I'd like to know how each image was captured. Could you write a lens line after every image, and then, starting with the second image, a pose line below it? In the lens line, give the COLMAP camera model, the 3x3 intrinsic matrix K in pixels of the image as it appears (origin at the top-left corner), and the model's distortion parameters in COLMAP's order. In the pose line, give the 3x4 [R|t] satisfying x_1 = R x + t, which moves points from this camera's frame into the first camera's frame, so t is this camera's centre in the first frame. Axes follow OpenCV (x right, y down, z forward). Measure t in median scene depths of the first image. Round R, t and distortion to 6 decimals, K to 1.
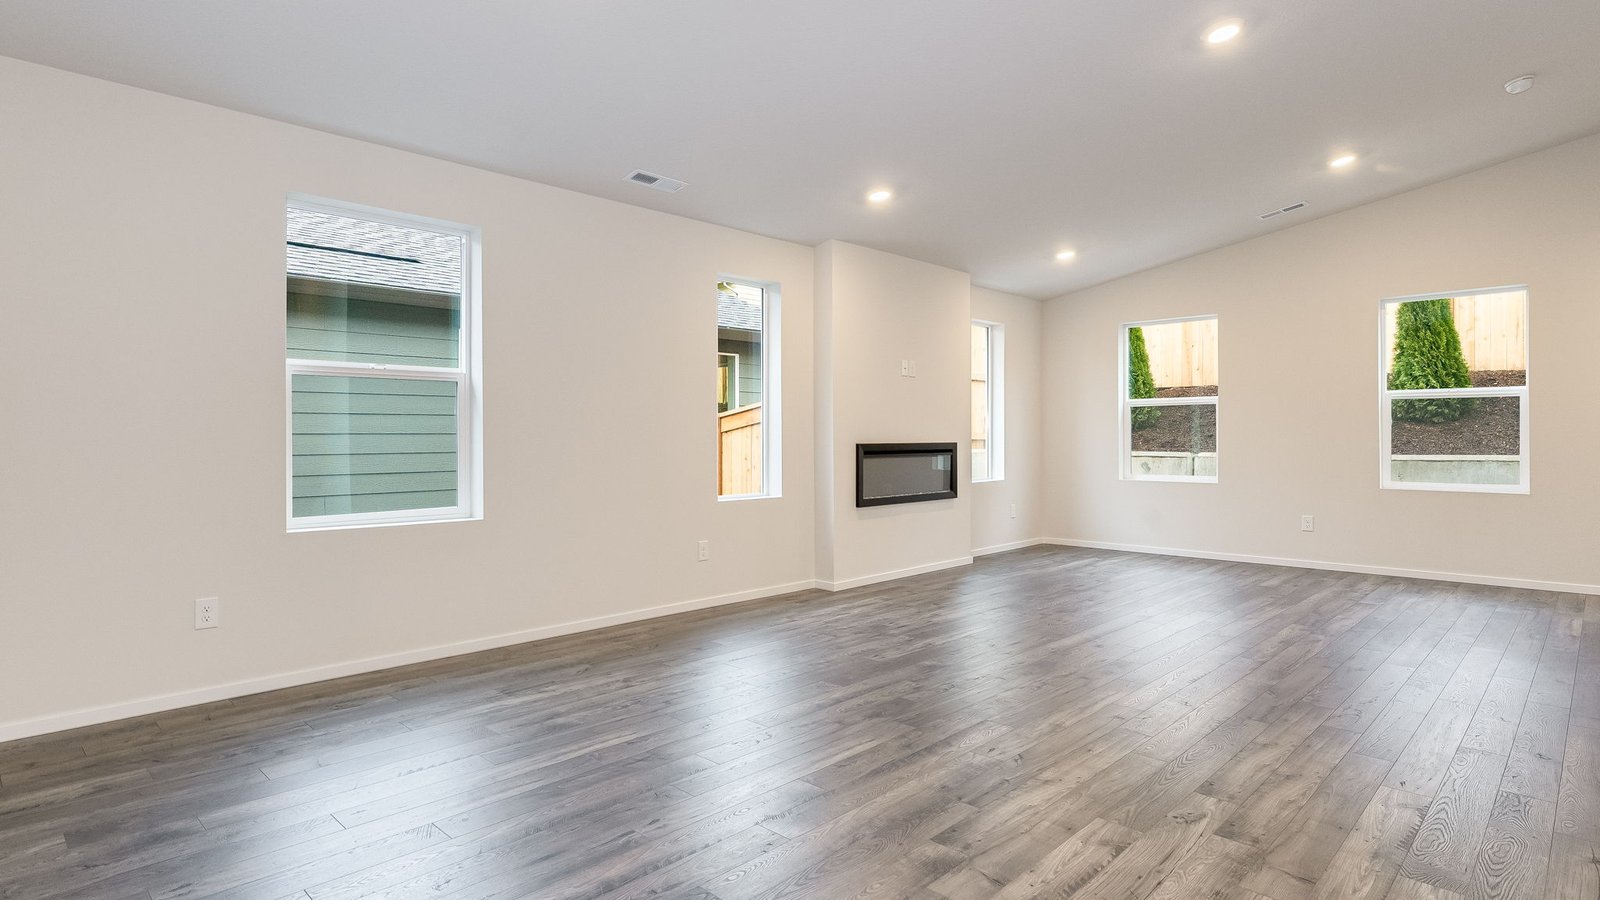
lens RADIAL K [[828.0, 0, 790.3], [0, 828.0, 429.2], [0, 0, 1]] dist [-0.013646, 0.005509]
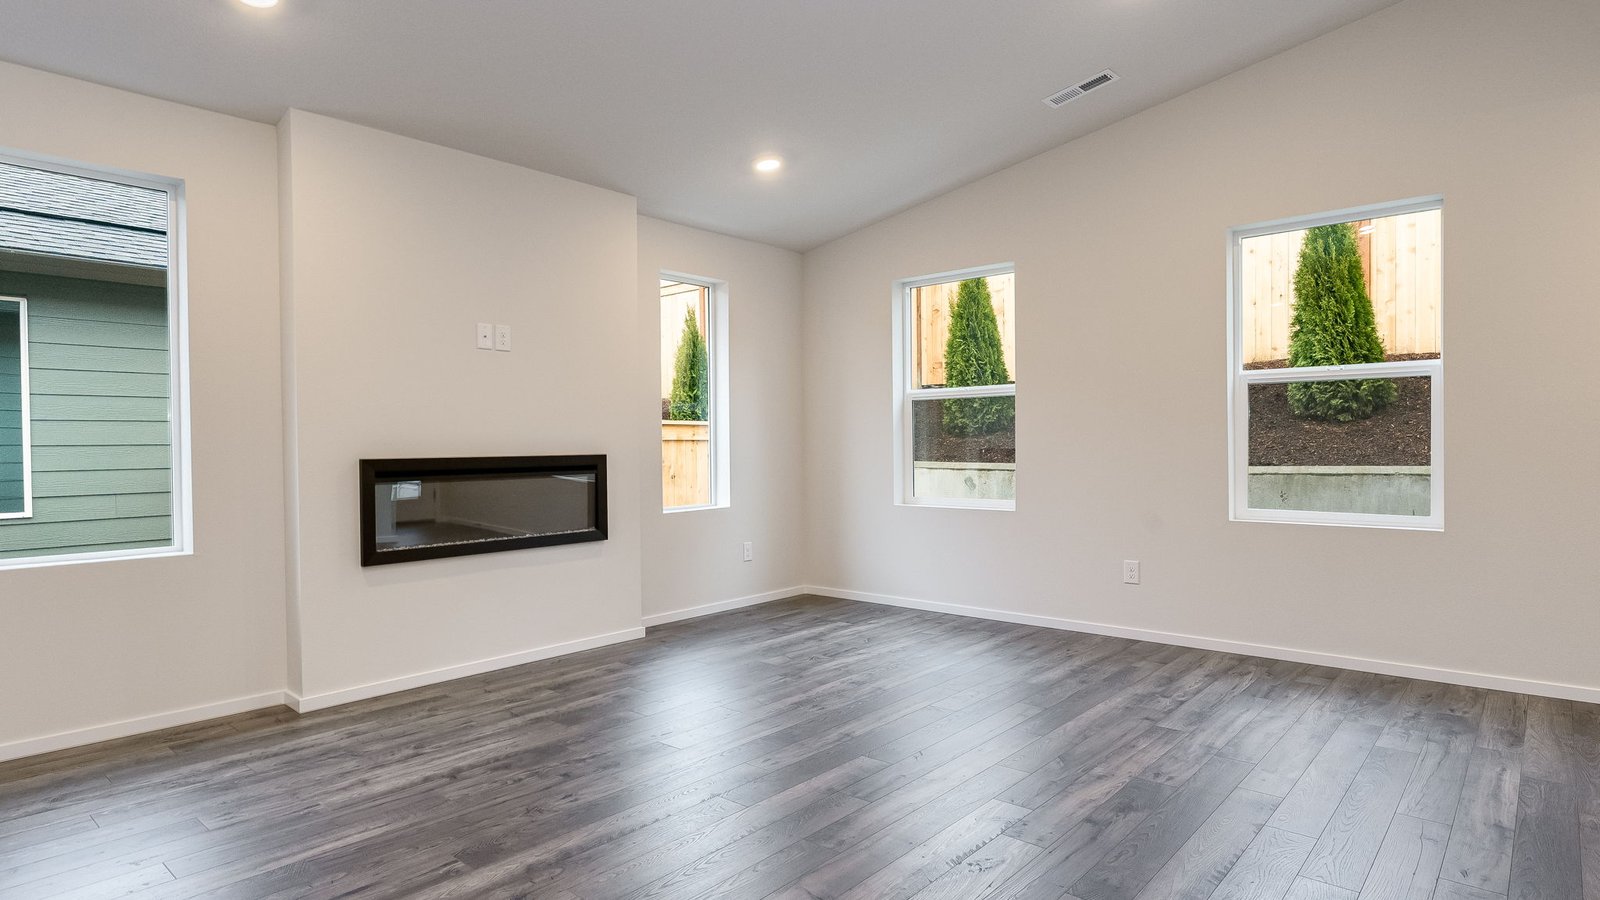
lens RADIAL K [[872.6, 0, 789.5], [0, 872.6, 446.1], [0, 0, 1]] dist [0.006180, -0.003354]
pose [[0.998092, -0.007516, 0.061285, 0.456310], [0.006857, 0.999916, 0.010960, 0.004376], [-0.061363, -0.010518, 0.998060, 0.461852]]
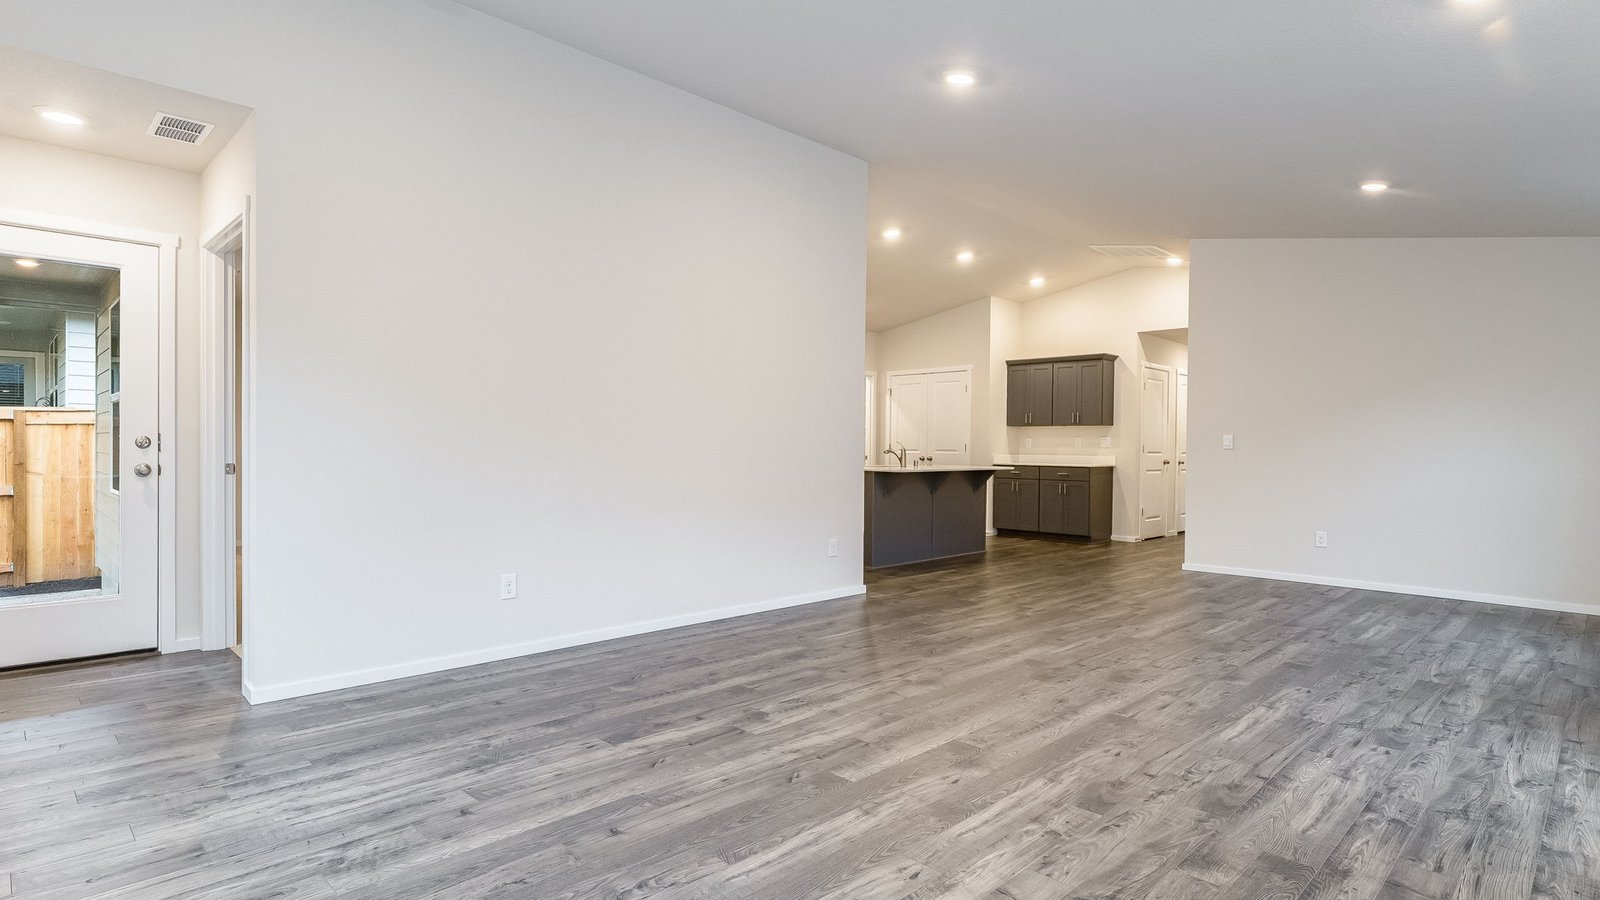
lens RADIAL K [[828.0, 0, 804.0], [0, 828.0, 448.4], [0, 0, 1]] dist [-0.013646, 0.005509]
pose [[-0.999945, -0.006783, -0.008021, 0.588308], [-0.006715, 0.999942, -0.008422, 0.015764], [0.008078, -0.008367, -0.999932, 1.676484]]
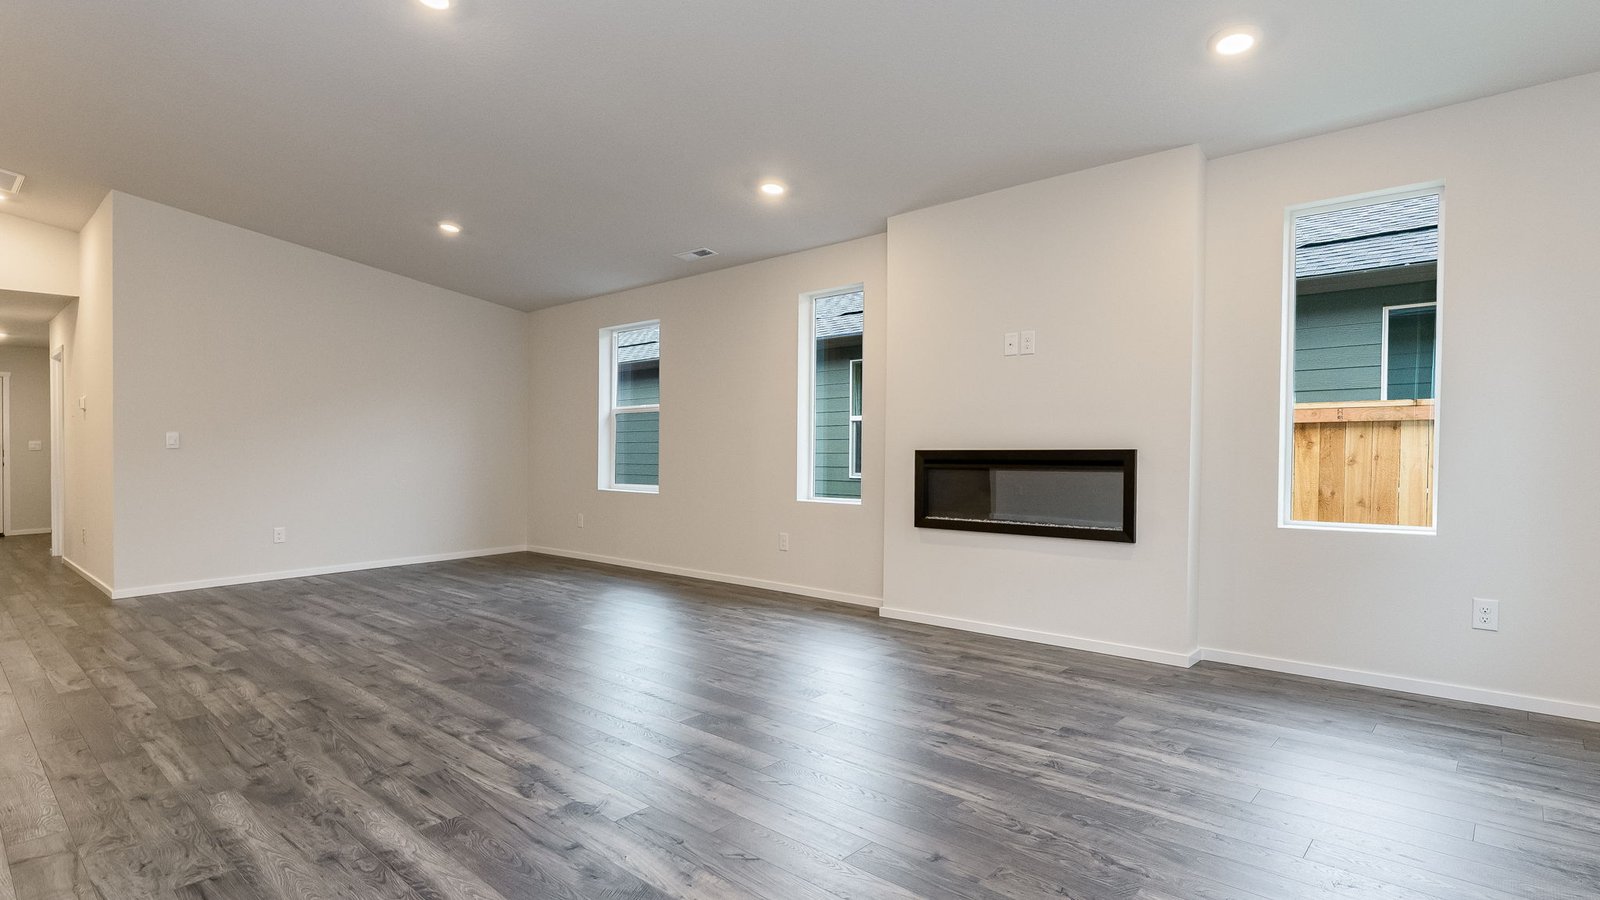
lens RADIAL K [[788.1, 0, 790.7], [0, 788.1, 454.3], [0, 0, 1]] dist [-0.013433, 0.000561]
pose [[0.051885, 0.016721, -0.998513, 1.122498], [0.020984, 0.999621, 0.017830, 0.005906], [0.998433, -0.021878, 0.051514, 1.084920]]
